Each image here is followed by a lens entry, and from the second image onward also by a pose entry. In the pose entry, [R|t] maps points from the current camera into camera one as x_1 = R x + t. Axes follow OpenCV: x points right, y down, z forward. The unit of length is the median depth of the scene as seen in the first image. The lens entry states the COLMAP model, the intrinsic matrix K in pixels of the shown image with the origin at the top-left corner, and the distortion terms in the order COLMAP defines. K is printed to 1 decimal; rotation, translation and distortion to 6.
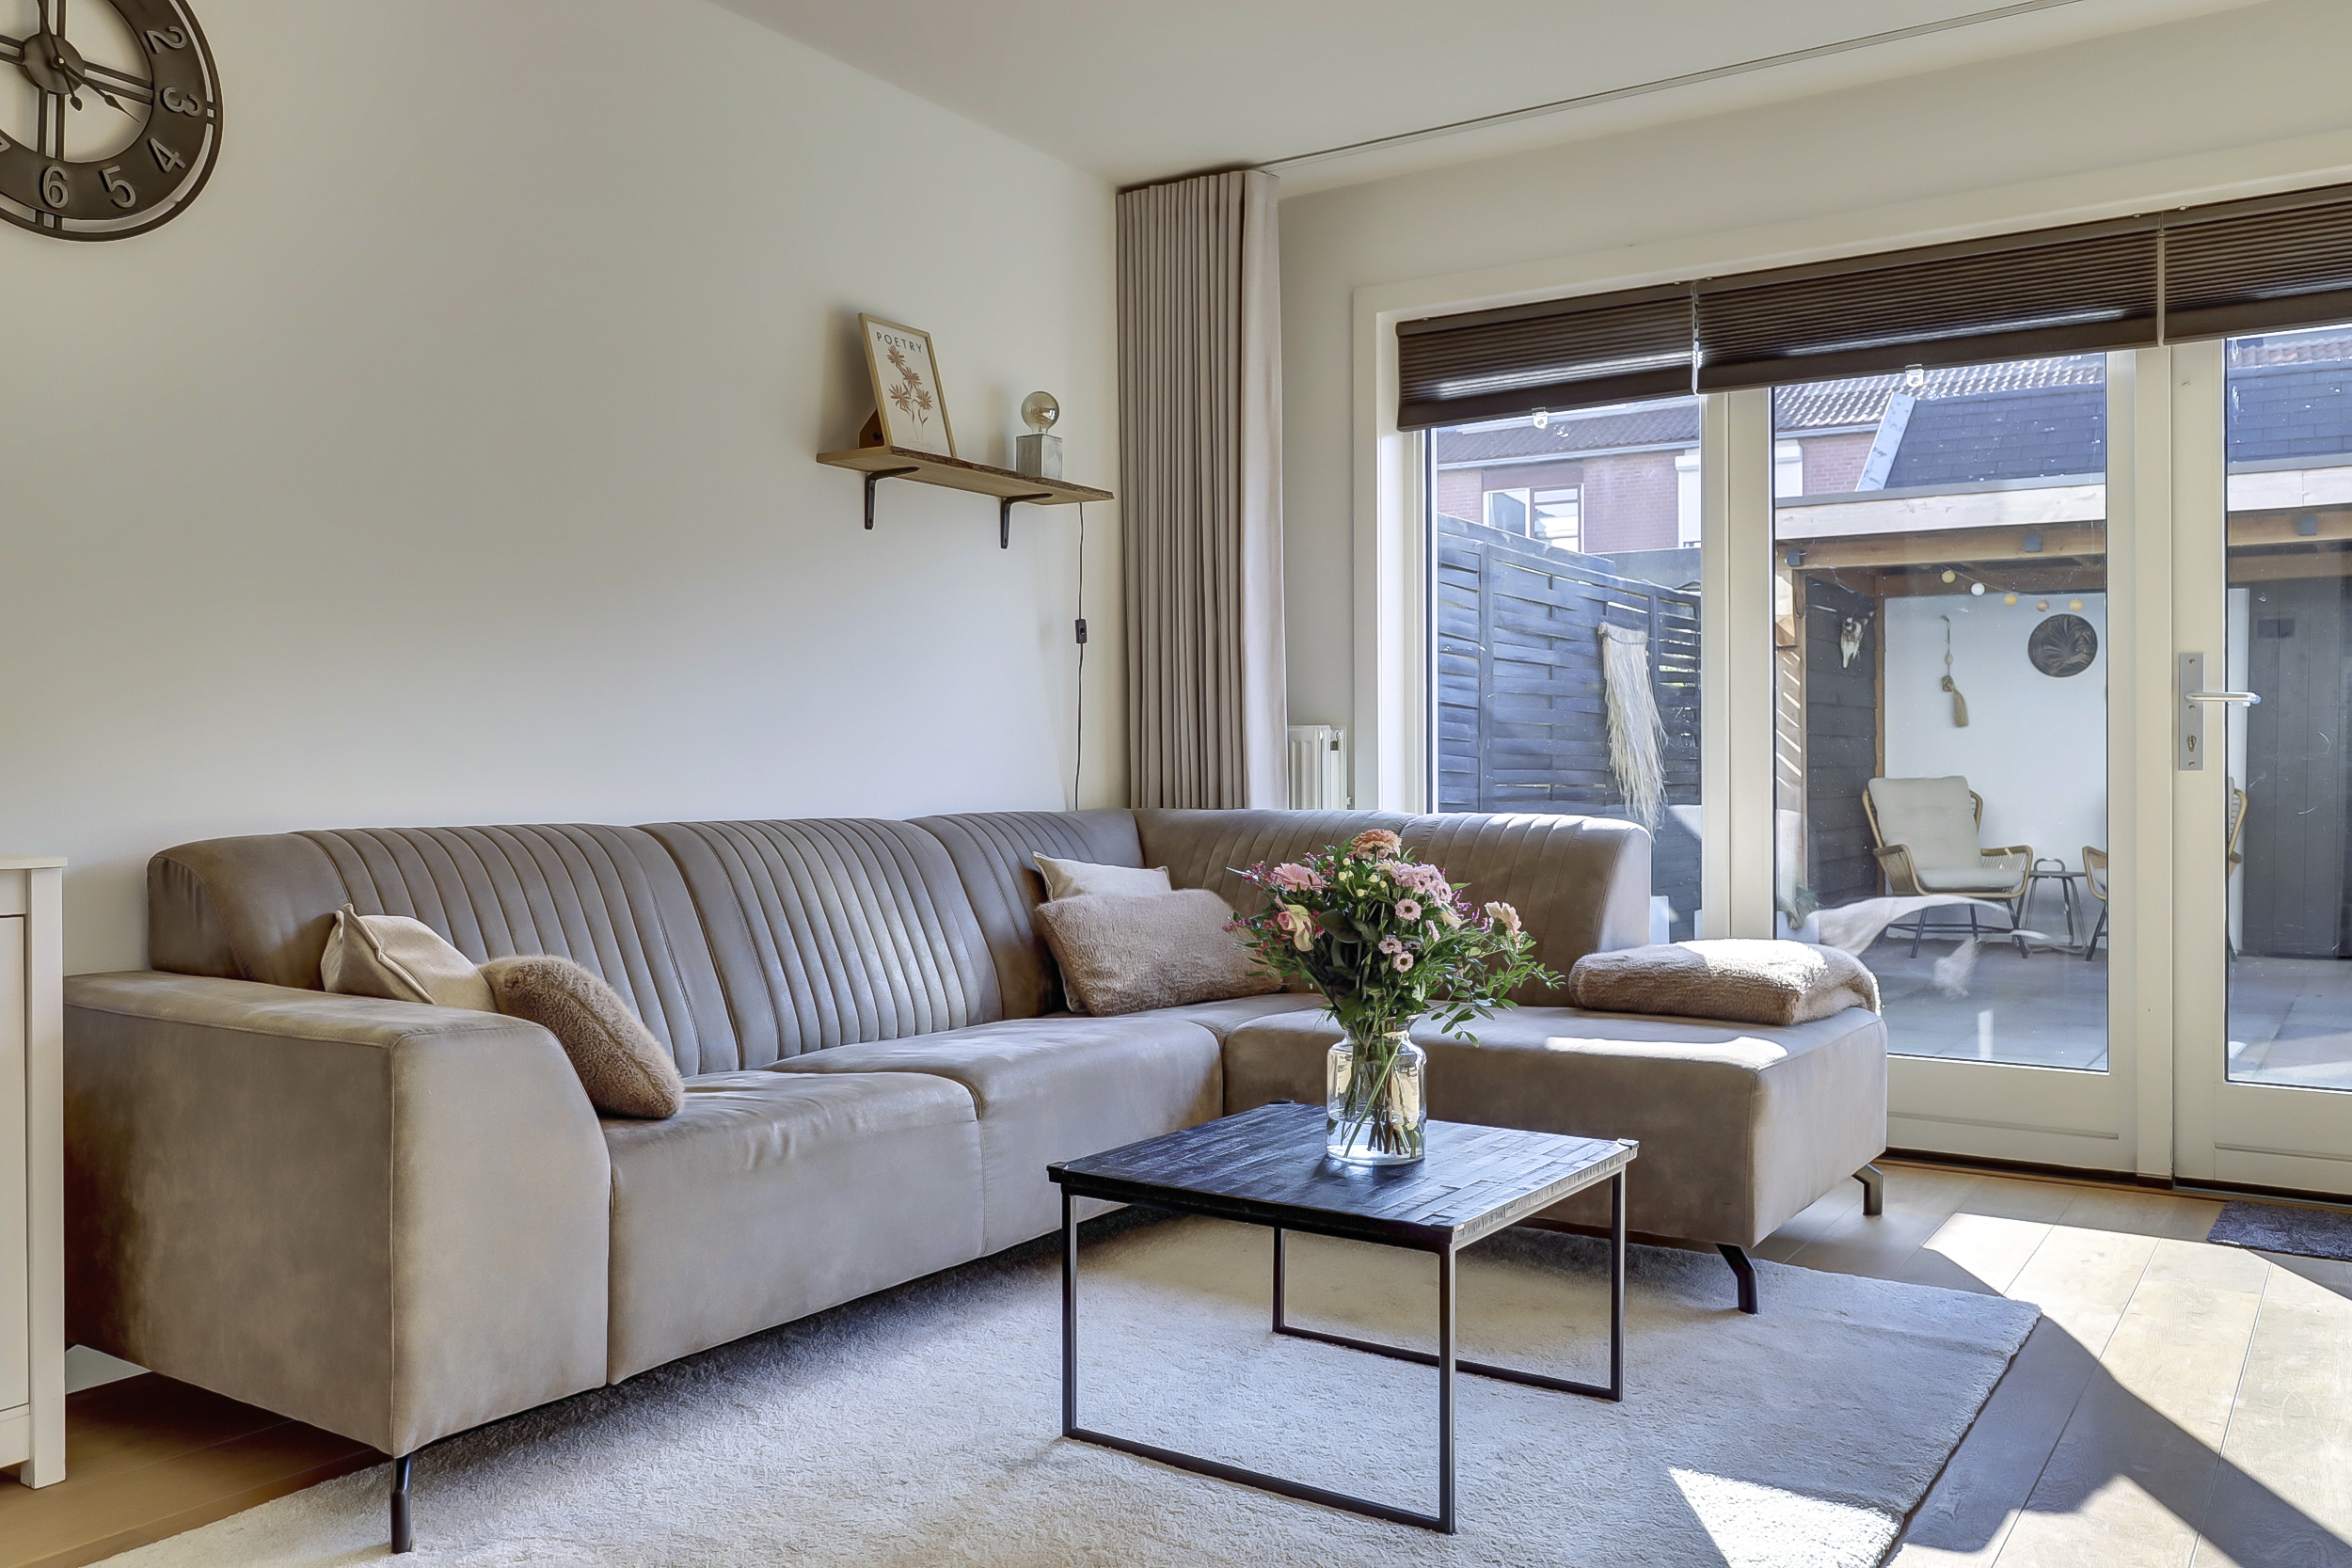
lens RADIAL K [[1847.8, 0, 1180.0], [0, 1847.8, 771.8], [0, 0, 1]] dist [0.001537, -0.000693]
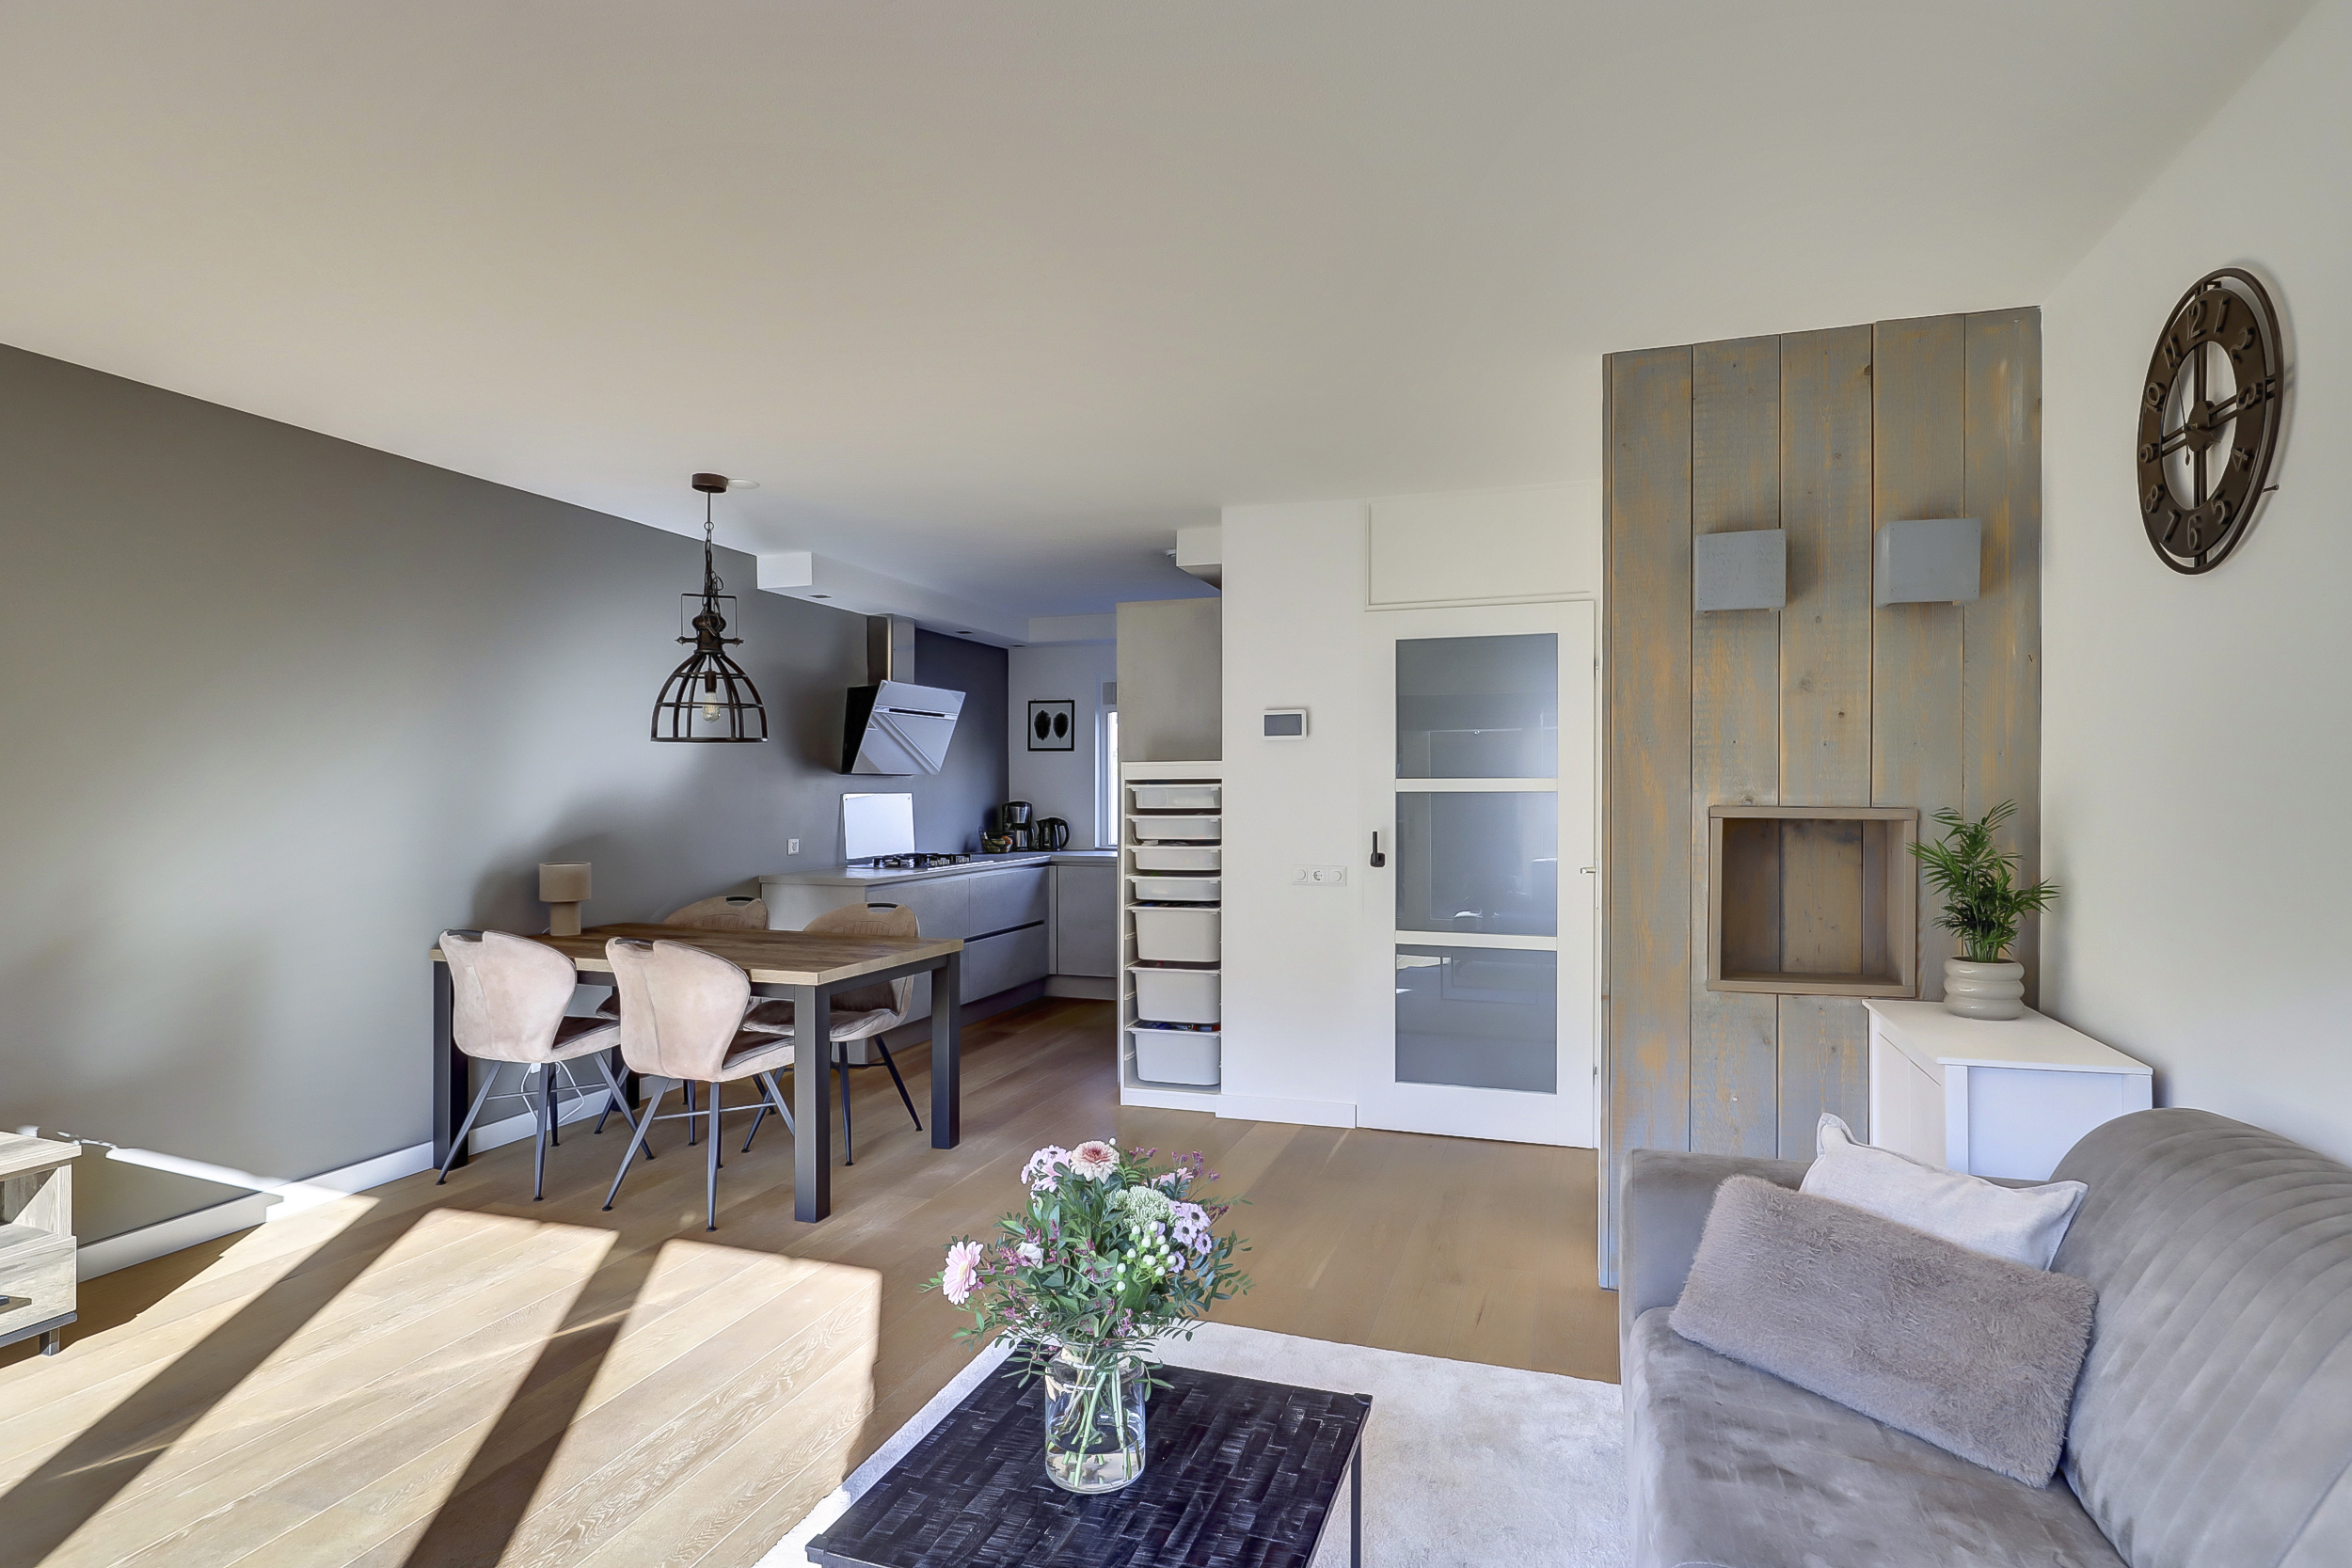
lens RADIAL K [[1211.5, 0, 1185.2], [0, 1211.5, 793.0], [0, 0, 1]] dist [-0.002966, 0.000098]
pose [[-0.969296, 0.004332, -0.245860, 0.164533], [0.003100, 0.999981, 0.005396, -0.123106], [0.245879, 0.004468, -0.969290, 1.257655]]
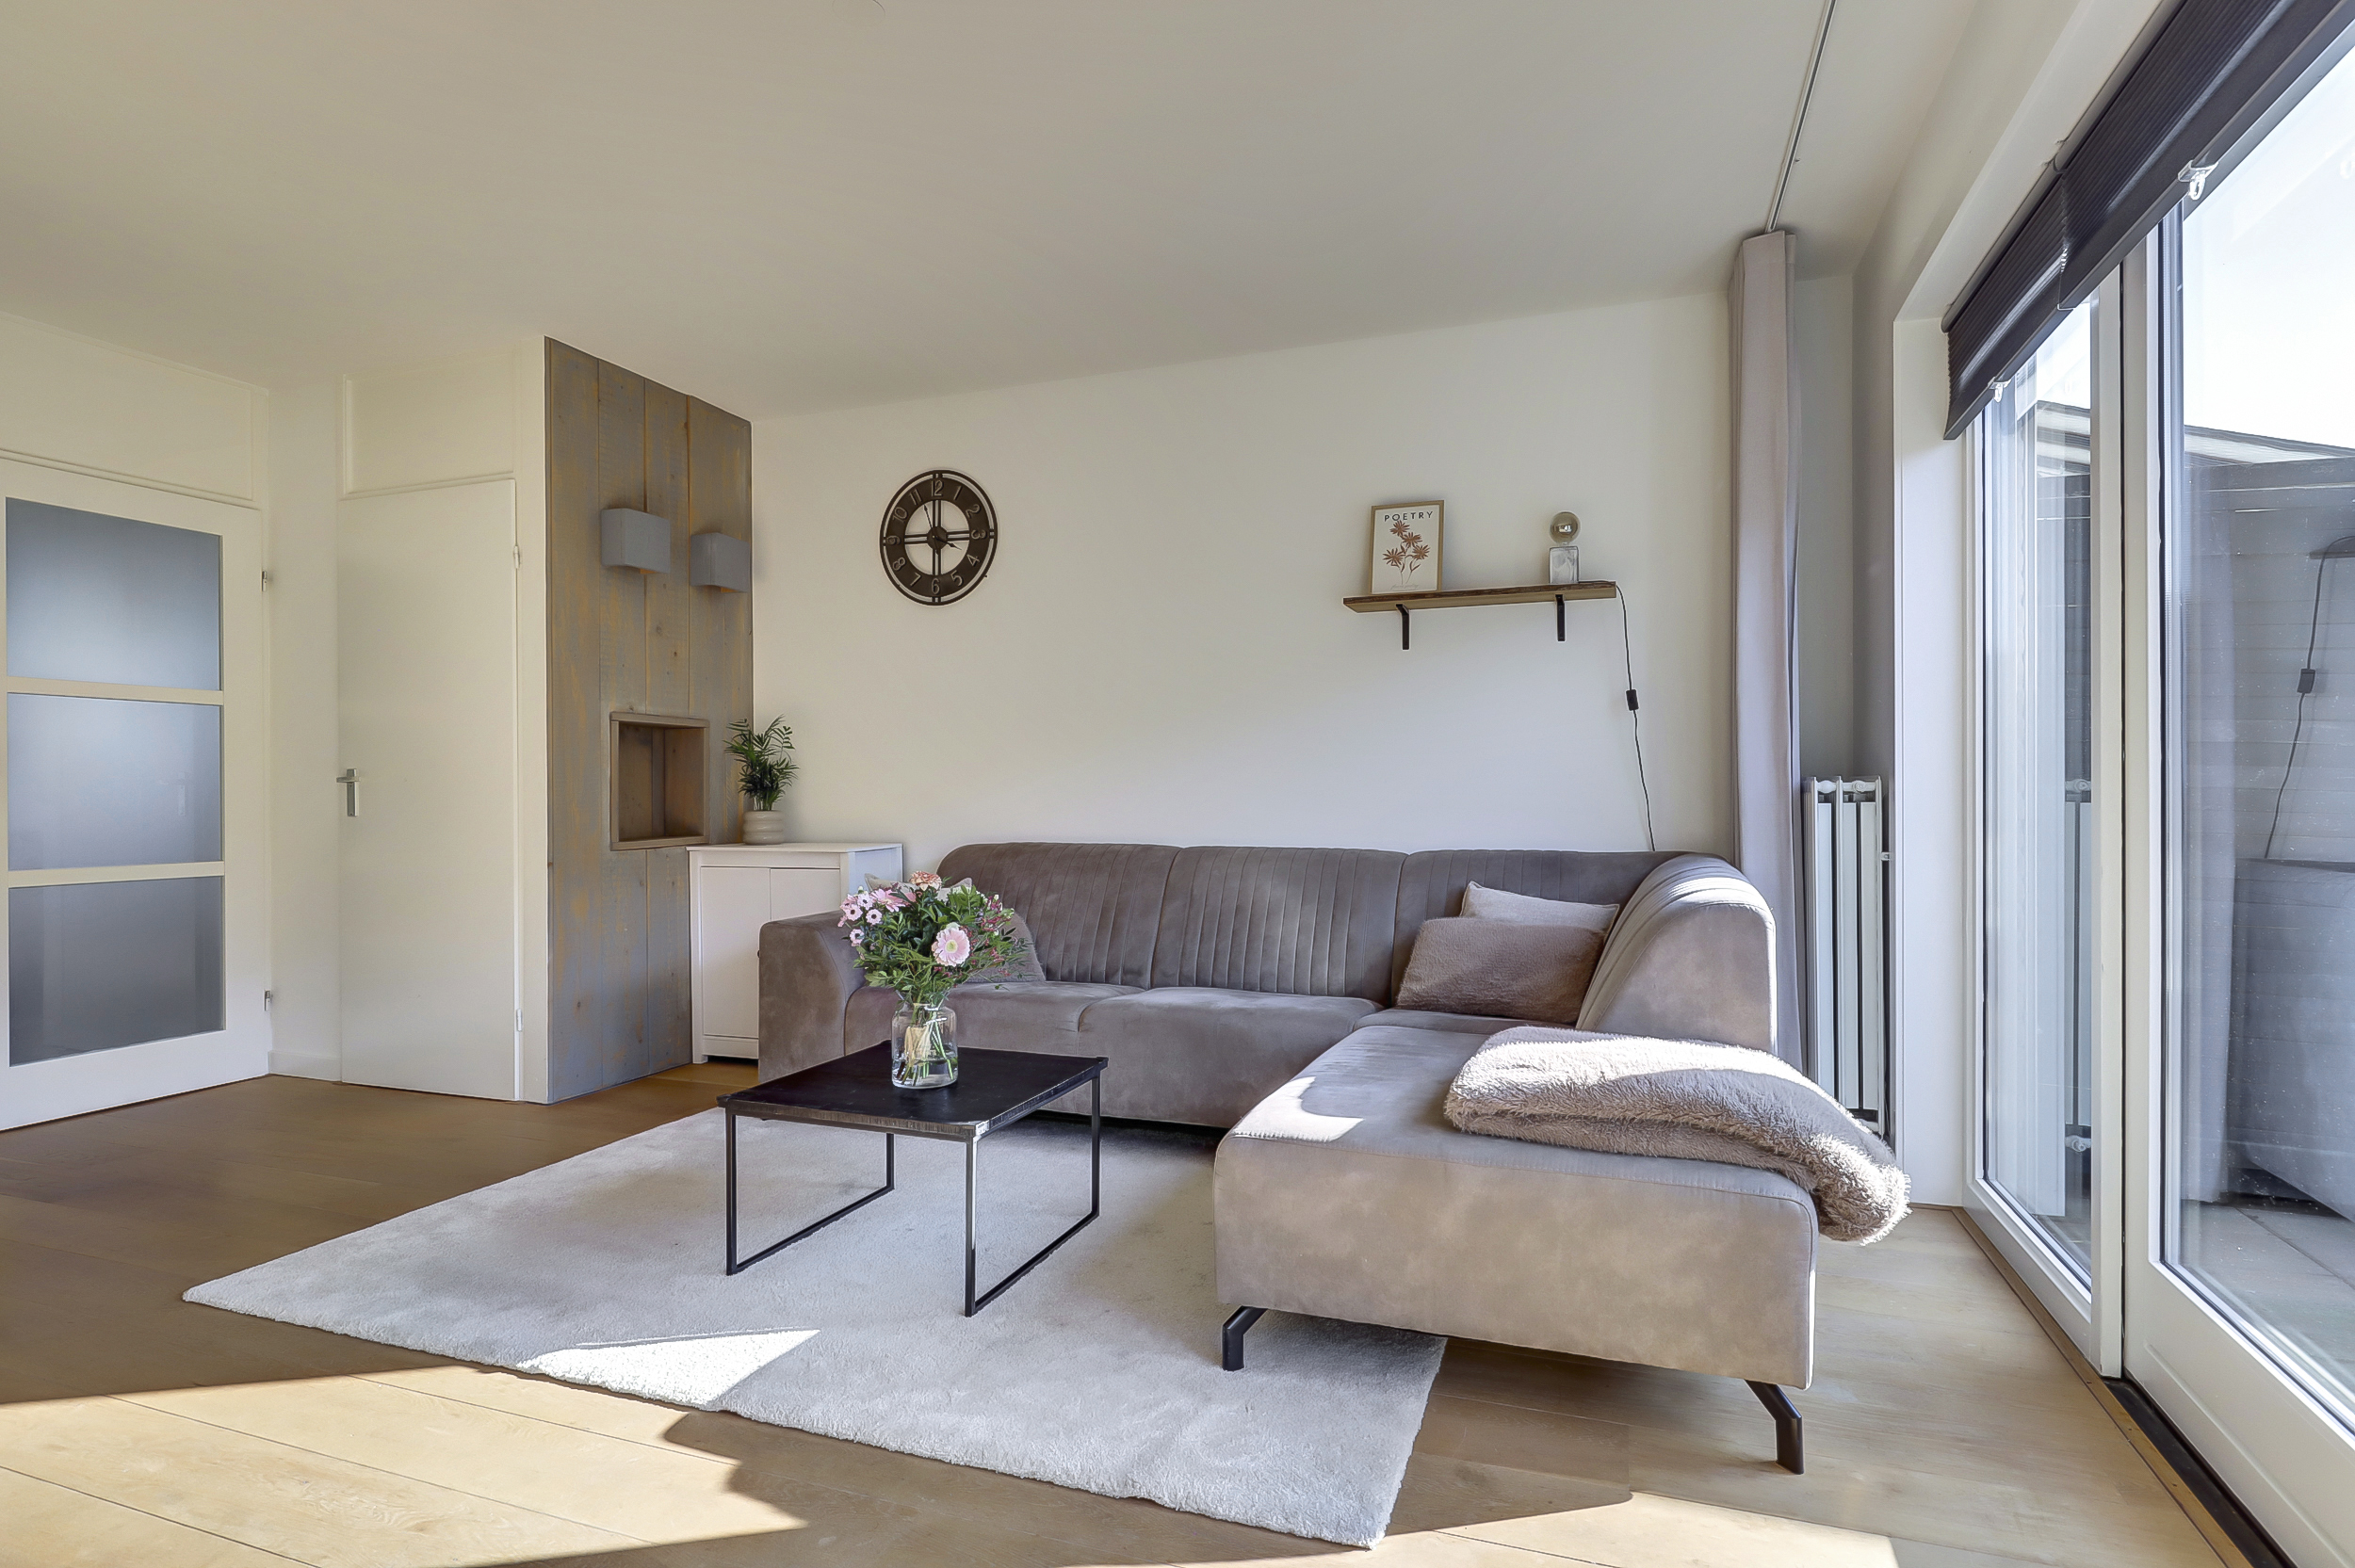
lens RADIAL K [[1213.0, 0, 1171.3], [0, 1213.0, 796.4], [0, 0, 1]] dist [-0.002966, 0.000098]
pose [[0.226895, 0.003289, -0.973914, 0.865593], [0.002320, 0.999990, 0.003918, -0.025420], [0.973916, -0.003148, 0.226885, 0.738739]]
